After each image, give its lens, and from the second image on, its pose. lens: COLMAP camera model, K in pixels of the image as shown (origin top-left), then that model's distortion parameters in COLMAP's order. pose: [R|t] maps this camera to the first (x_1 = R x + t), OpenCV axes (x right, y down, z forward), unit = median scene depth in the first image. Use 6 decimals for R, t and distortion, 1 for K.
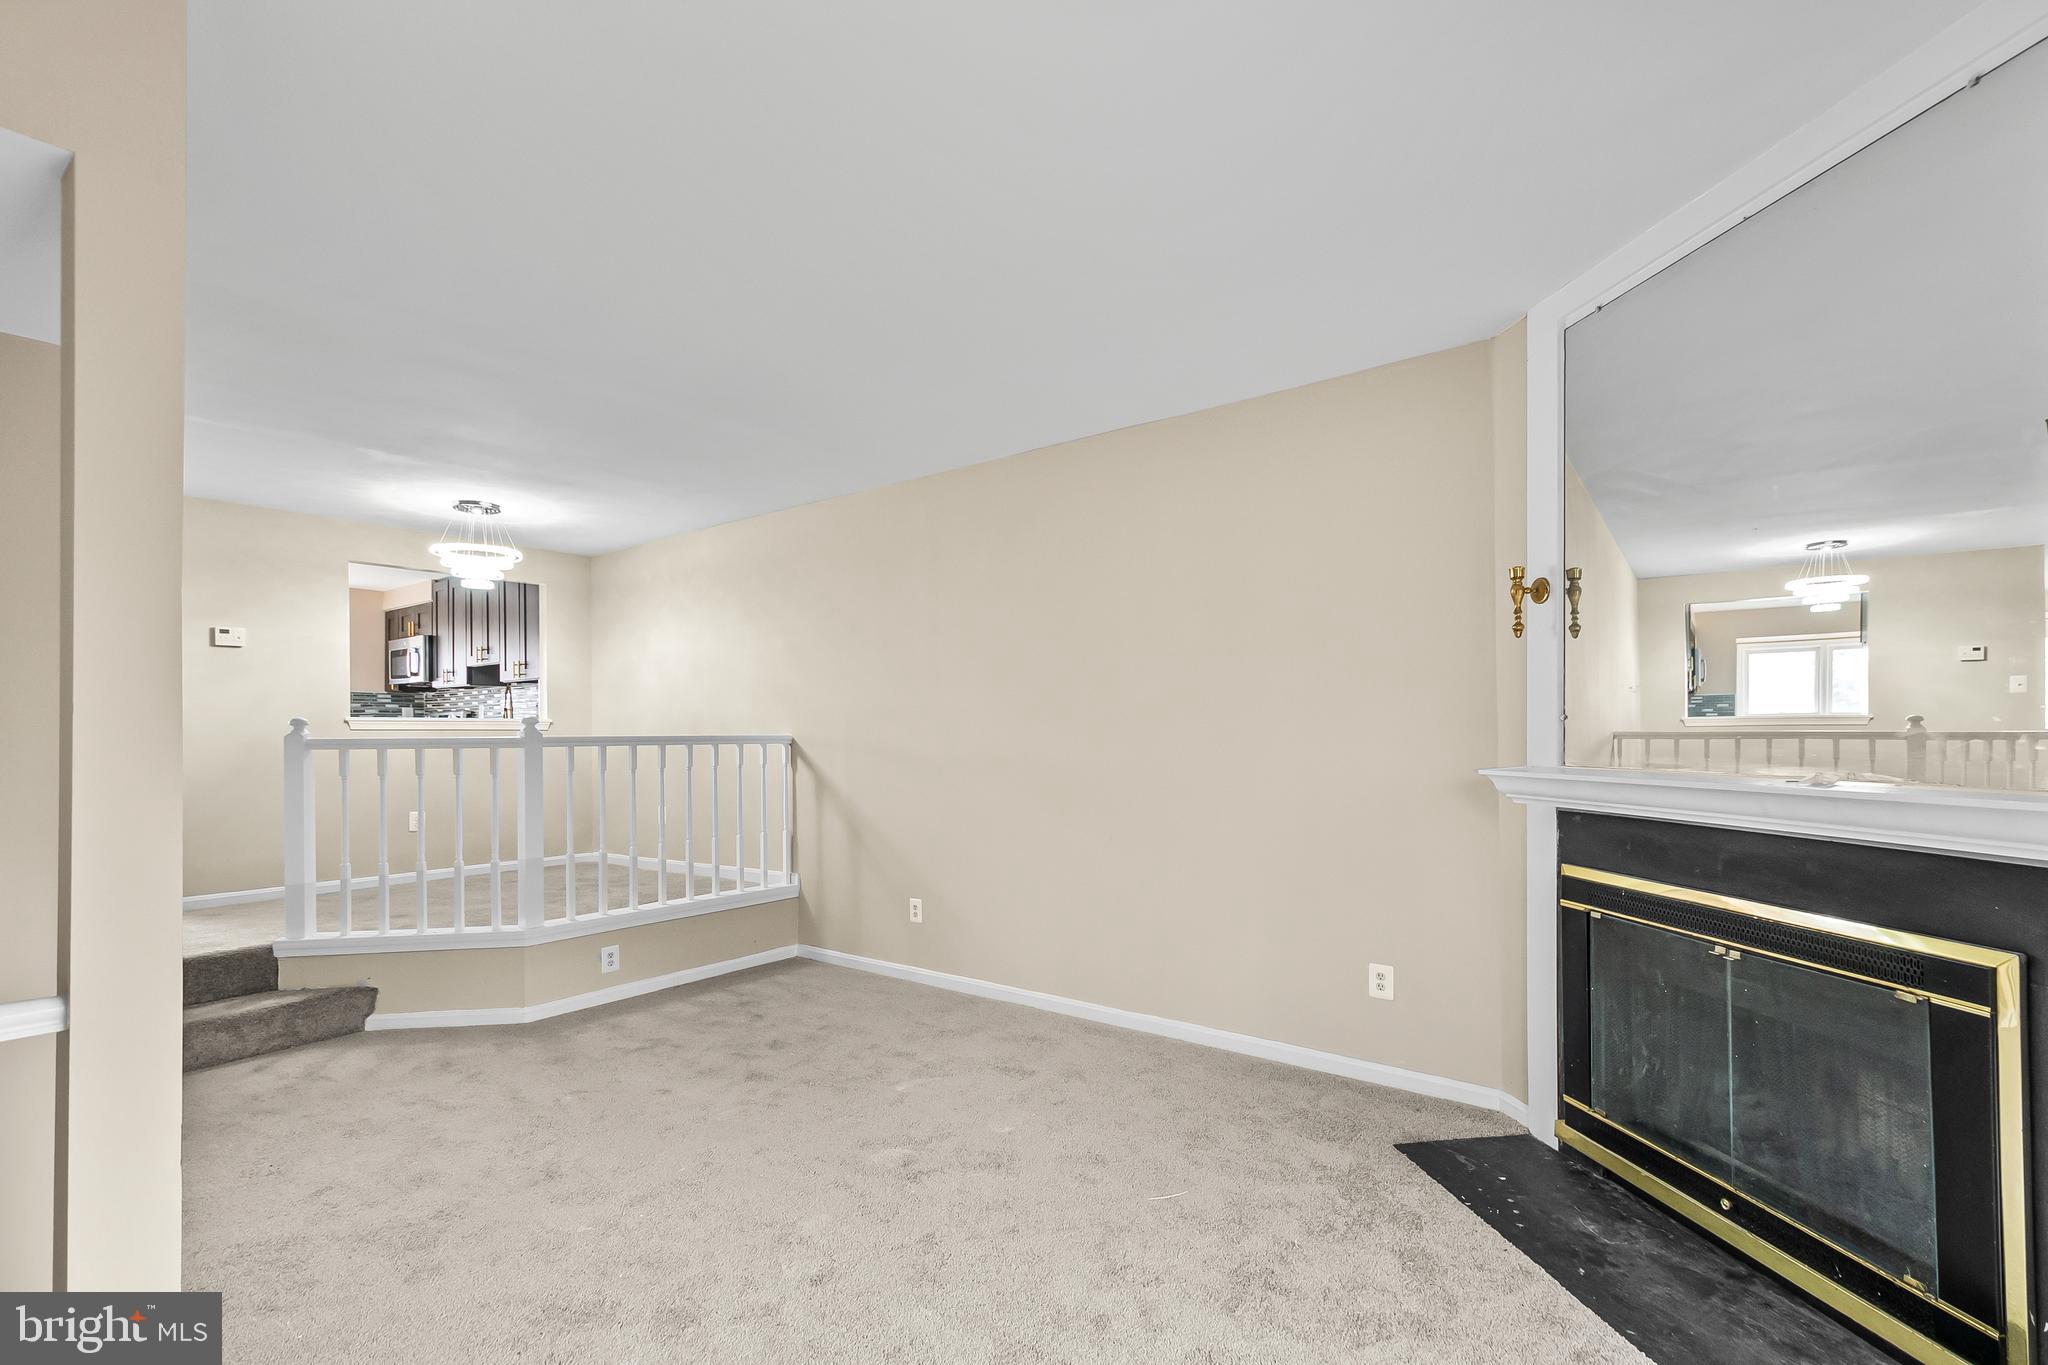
lens RADIAL K [[913.0, 0, 1039.7], [0, 913.0, 730.2], [0, 0, 1]] dist [0.009286, -0.000641]
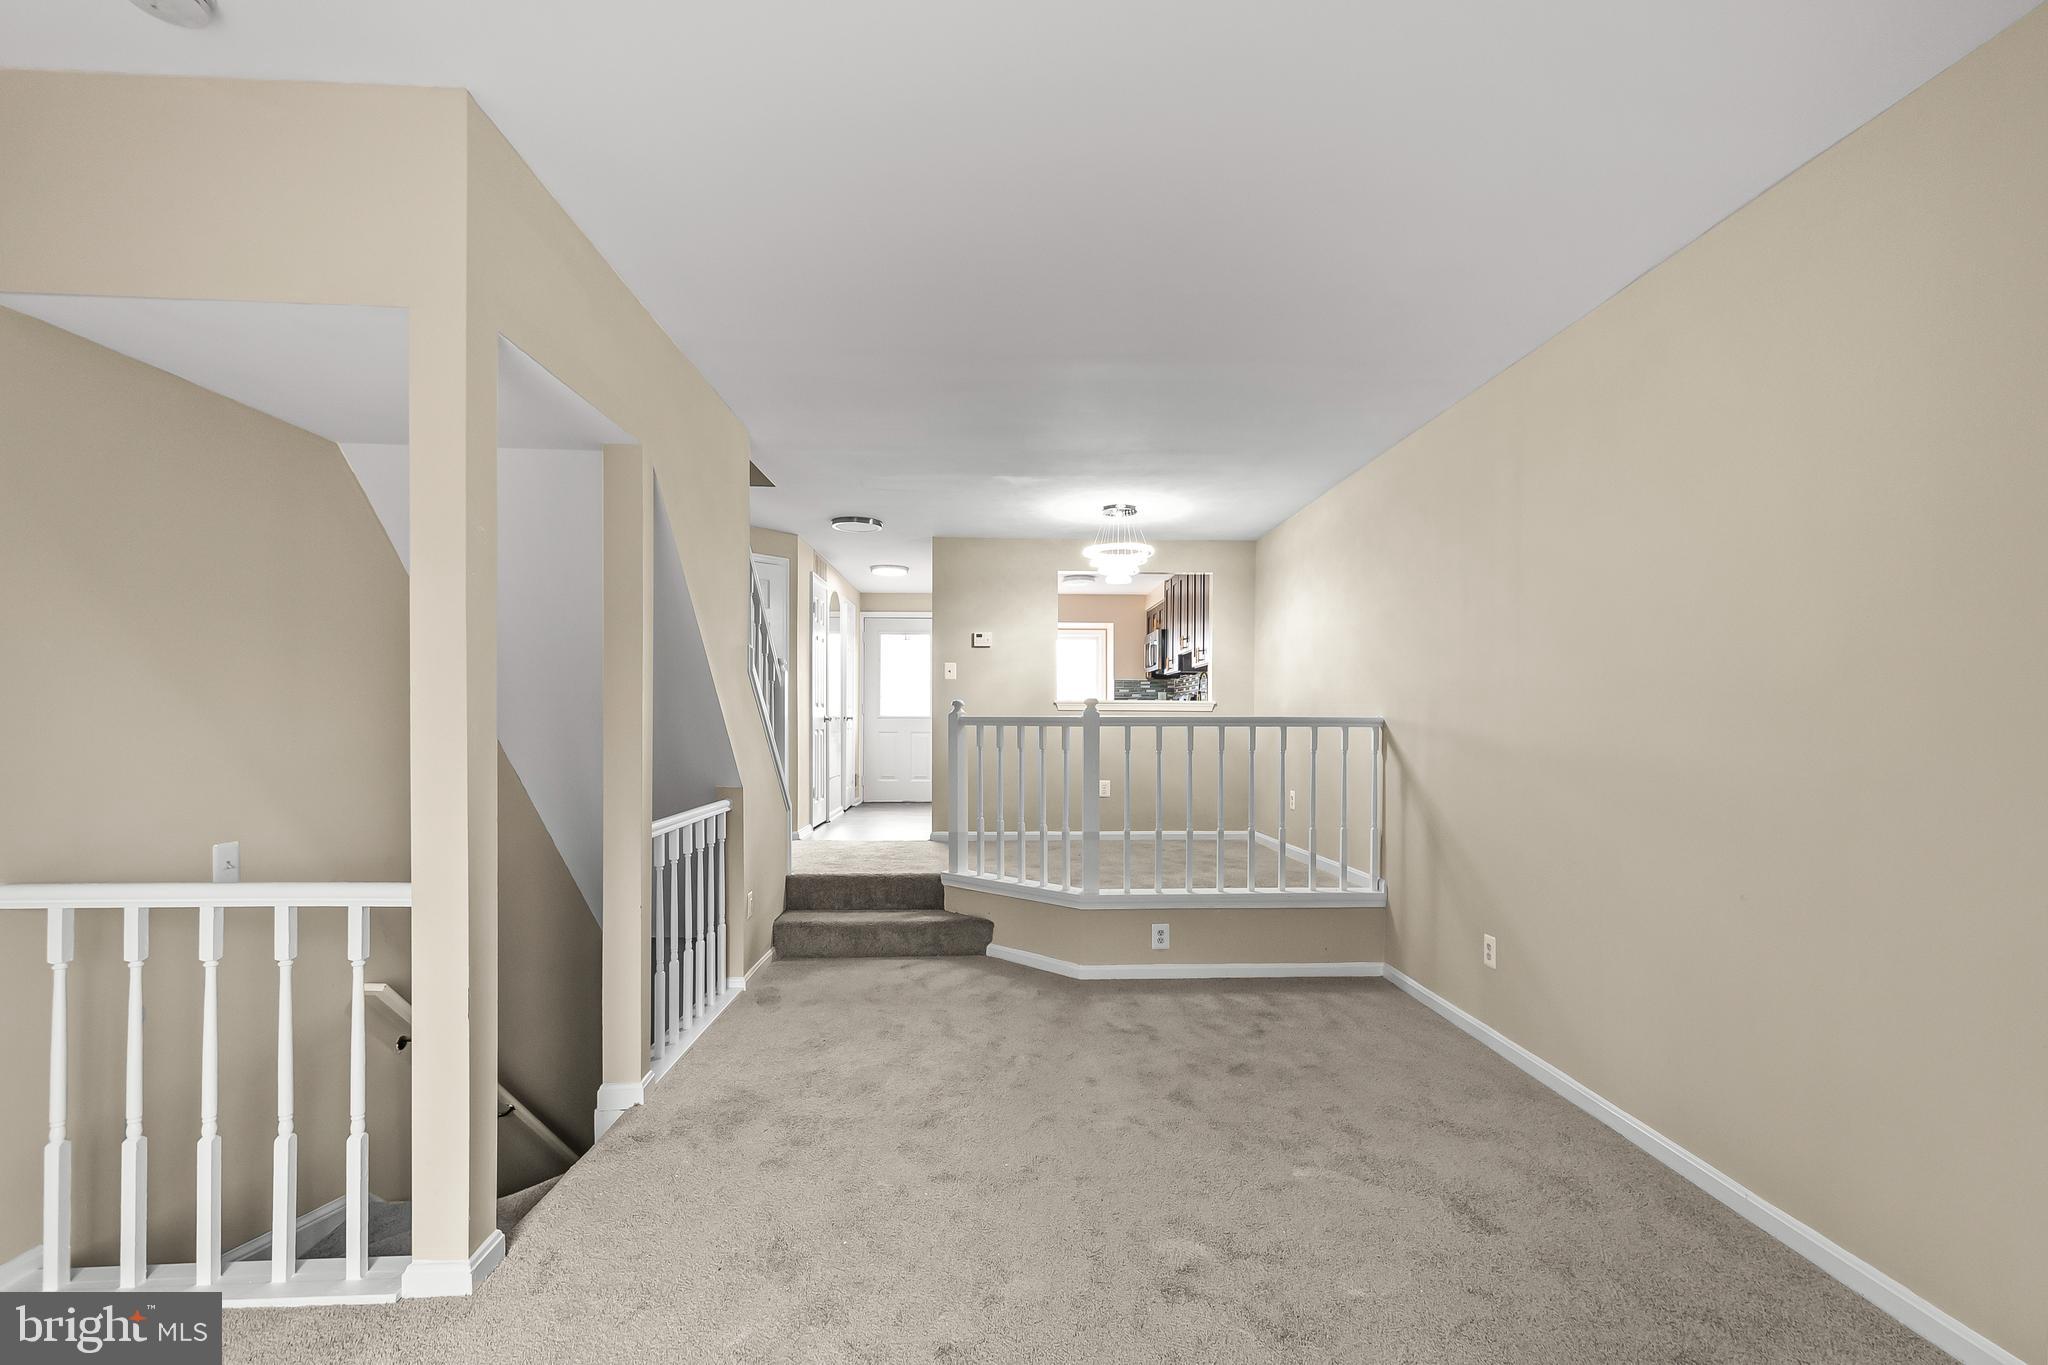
lens RADIAL K [[913.0, 0, 1037.1], [0, 913.0, 731.7], [0, 0, 1]] dist [0.009286, -0.000641]
pose [[0.638998, 0.020217, -0.768943, 0.190870], [-0.003721, 0.999724, 0.023192, 0.000230], [0.769199, -0.011958, 0.638897, 0.218813]]
